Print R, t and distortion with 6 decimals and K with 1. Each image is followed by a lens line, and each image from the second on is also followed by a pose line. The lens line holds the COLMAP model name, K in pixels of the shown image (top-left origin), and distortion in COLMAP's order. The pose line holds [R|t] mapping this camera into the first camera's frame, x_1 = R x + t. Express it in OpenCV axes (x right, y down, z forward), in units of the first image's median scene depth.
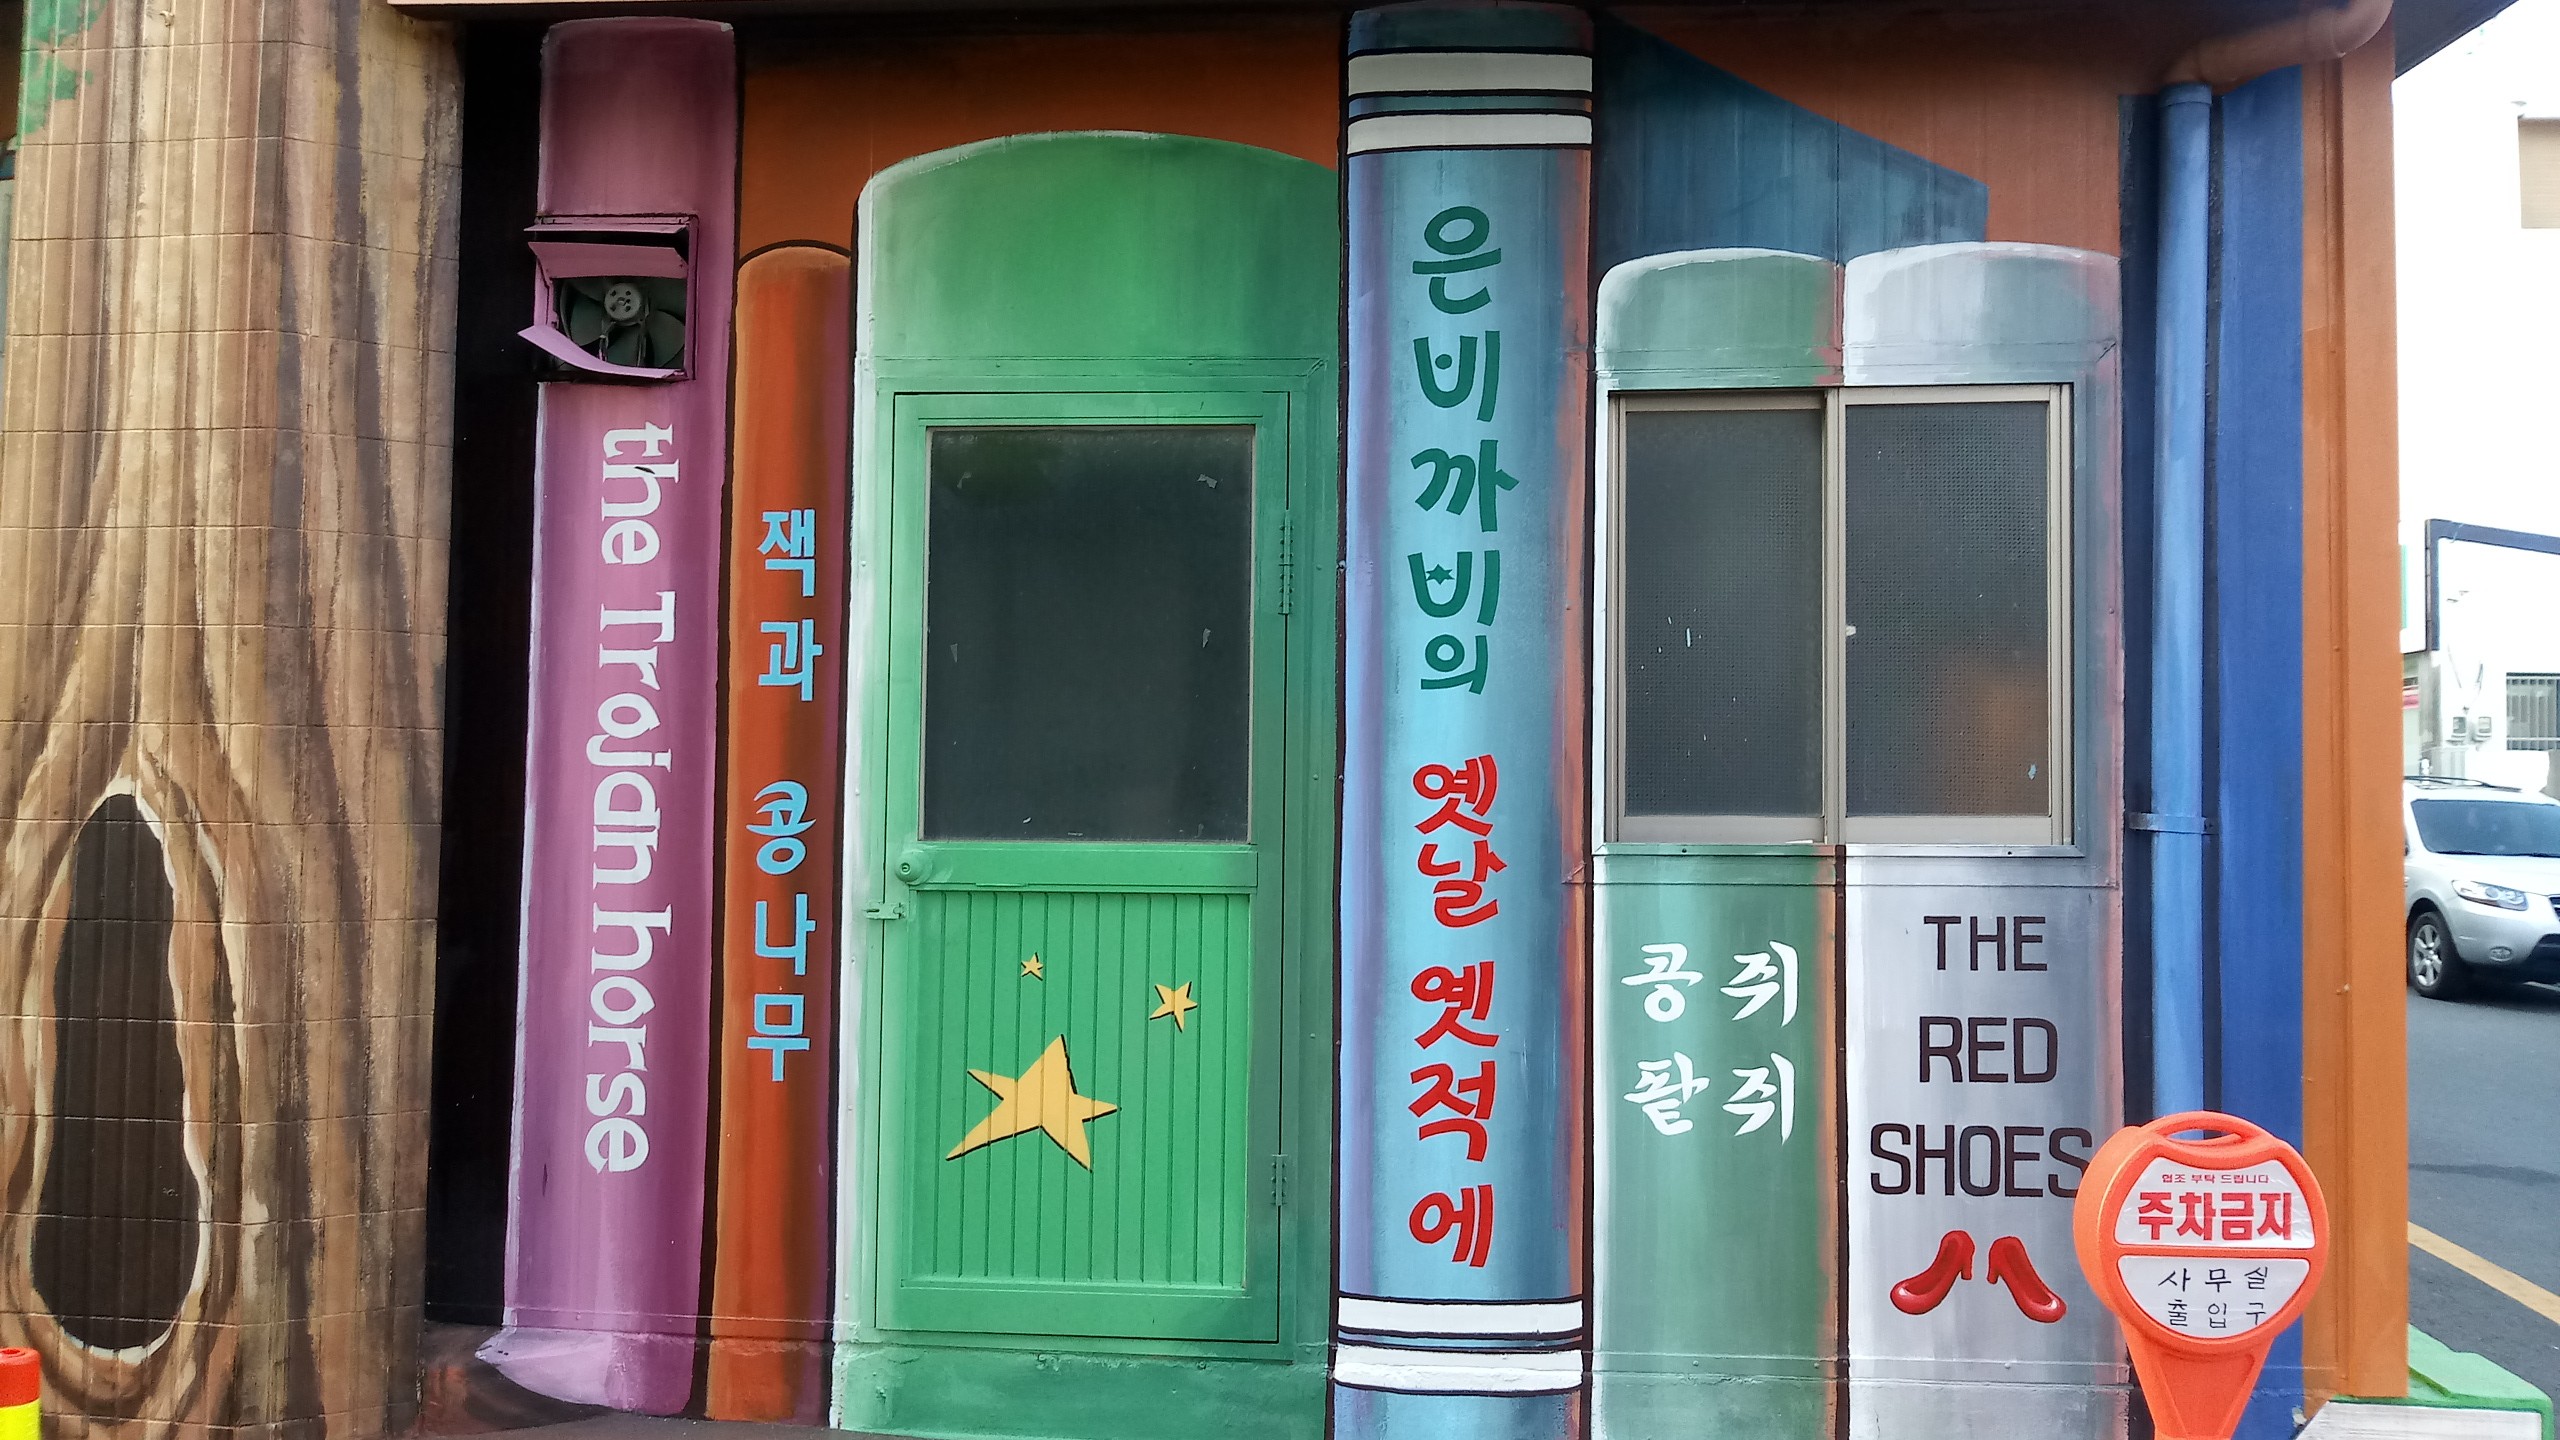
lens RADIAL K [[1934.5, 0, 1280.0], [0, 1934.5, 720.0], [0, 0, 1]] dist [0.003735, -0.058413]
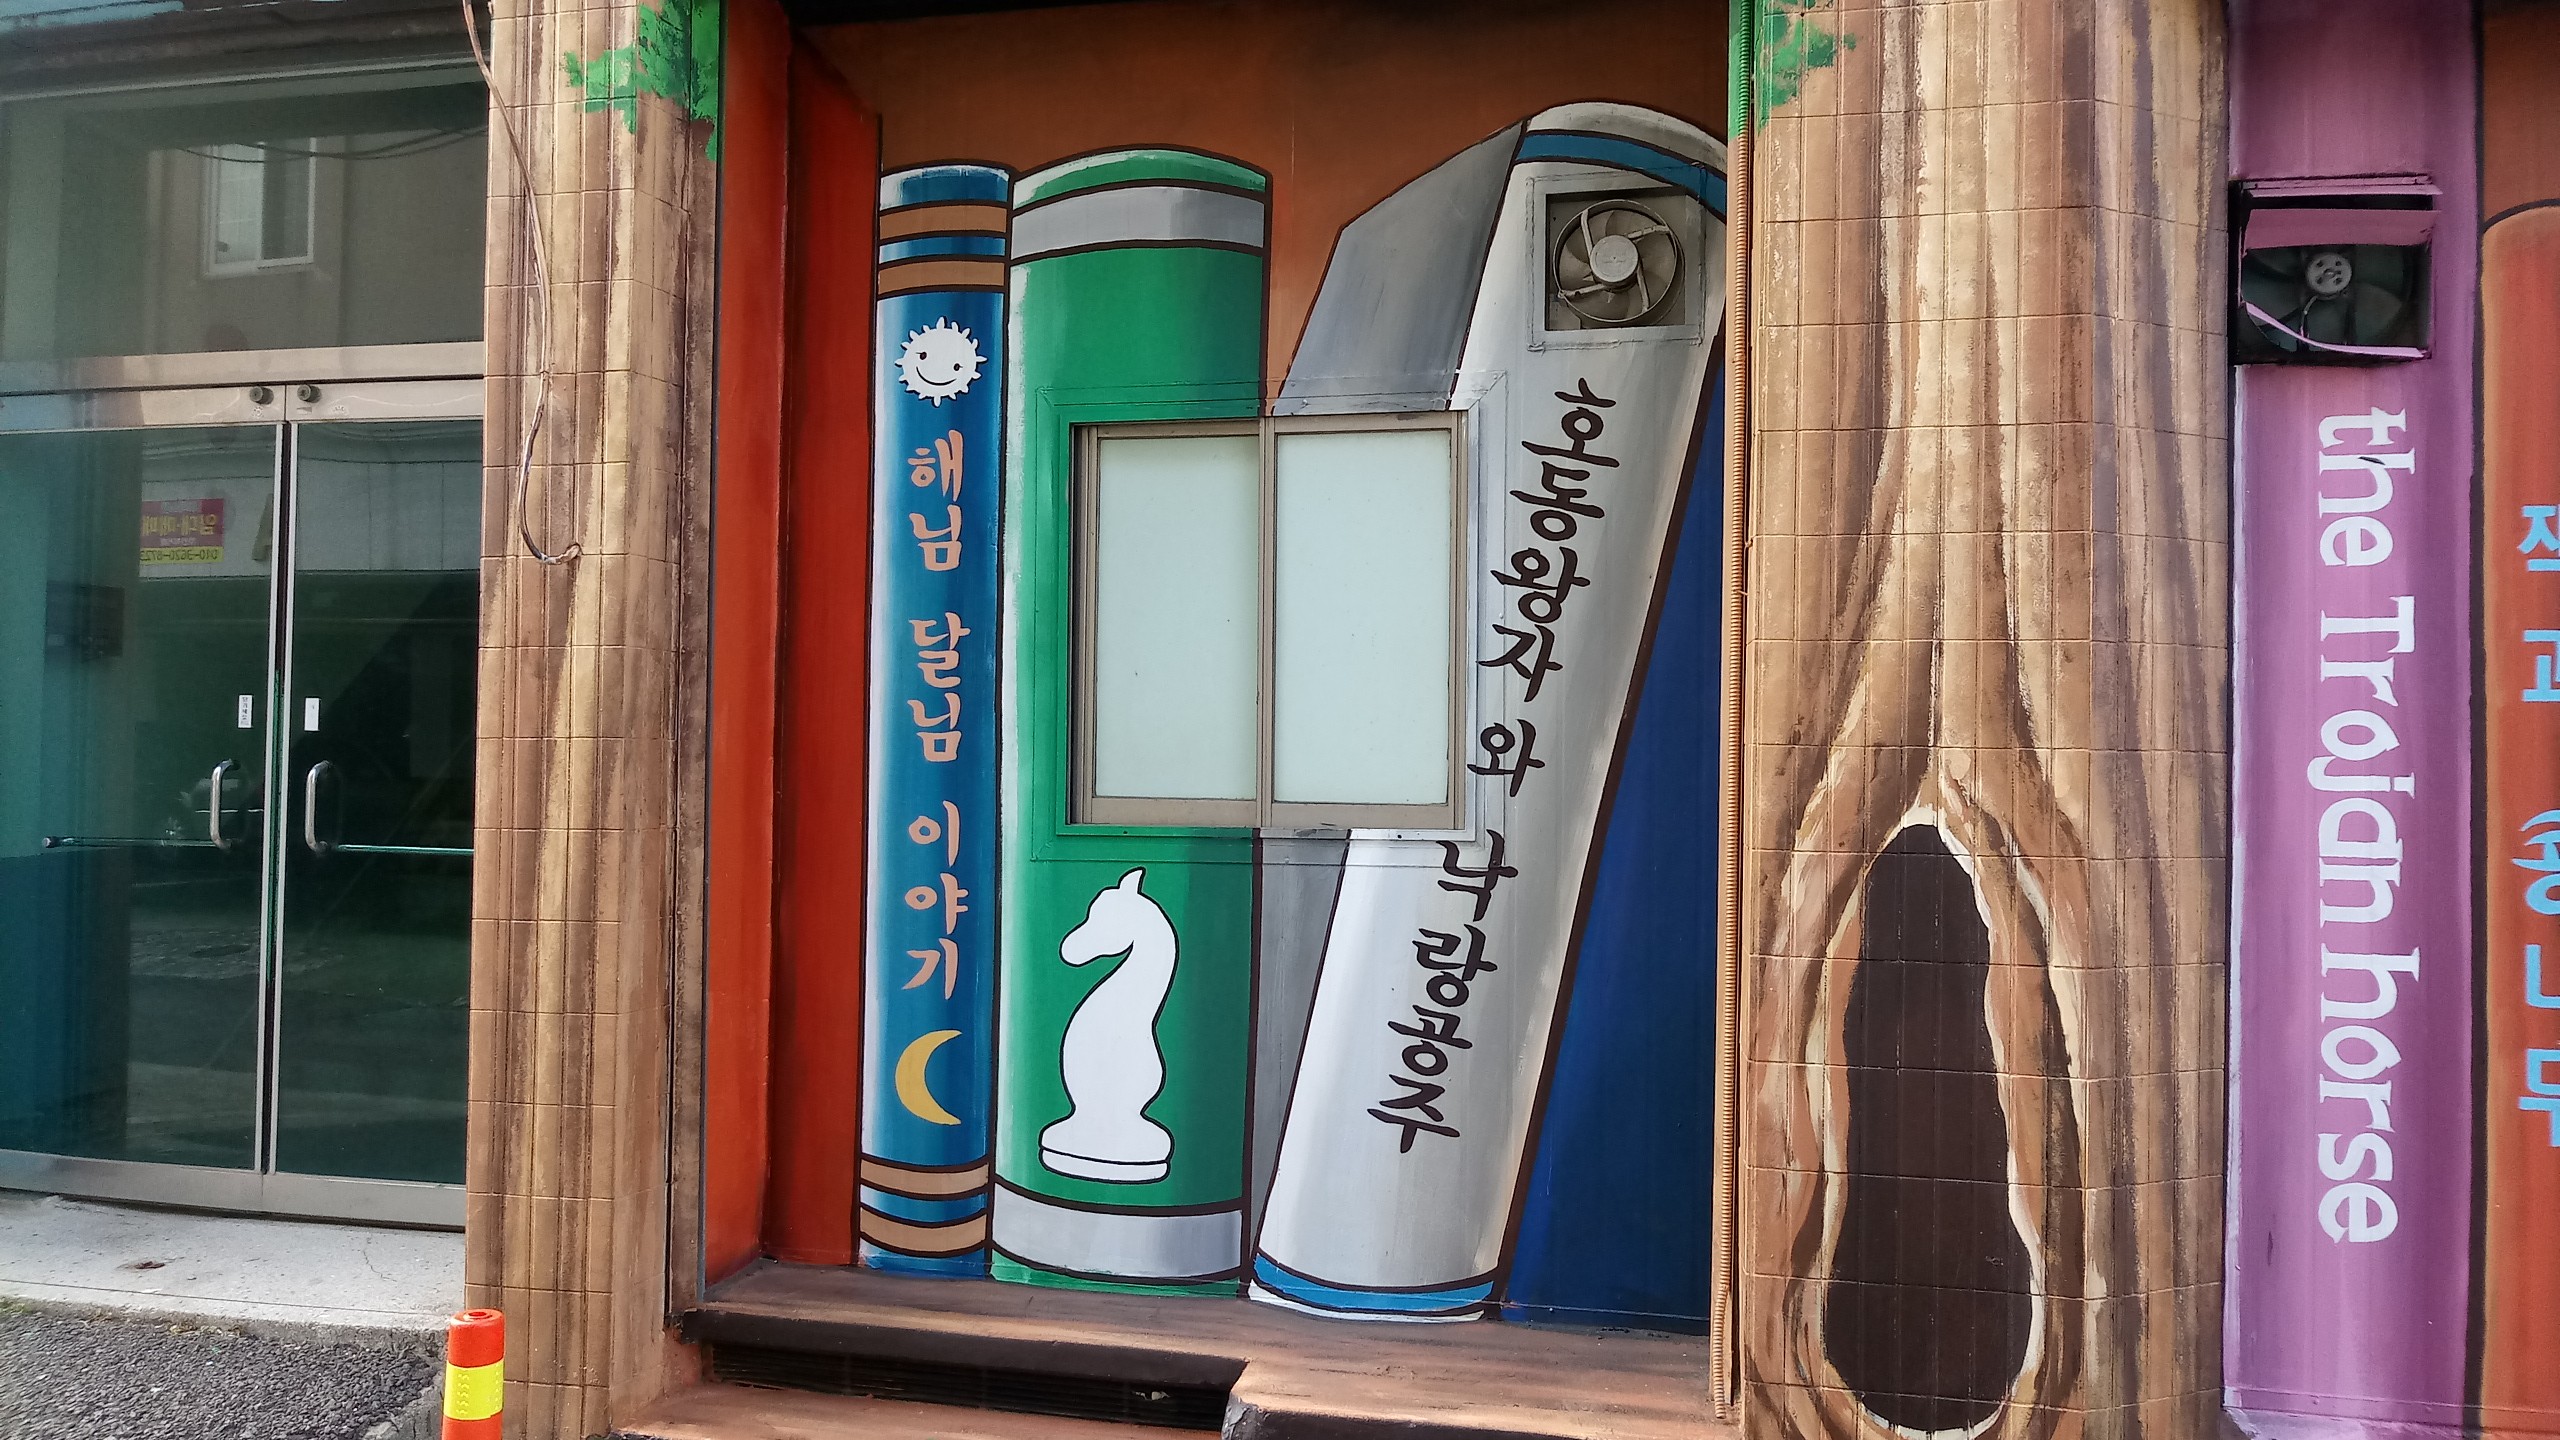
lens RADIAL K [[1934.5, 0, 1280.0], [0, 1934.5, 720.0], [0, 0, 1]] dist [0.003735, -0.058413]
pose [[0.984677, -0.000296, -0.174387, -0.736059], [0.002115, 0.999945, 0.010250, -0.021345], [0.174375, -0.010462, 0.984624, 0.036829]]
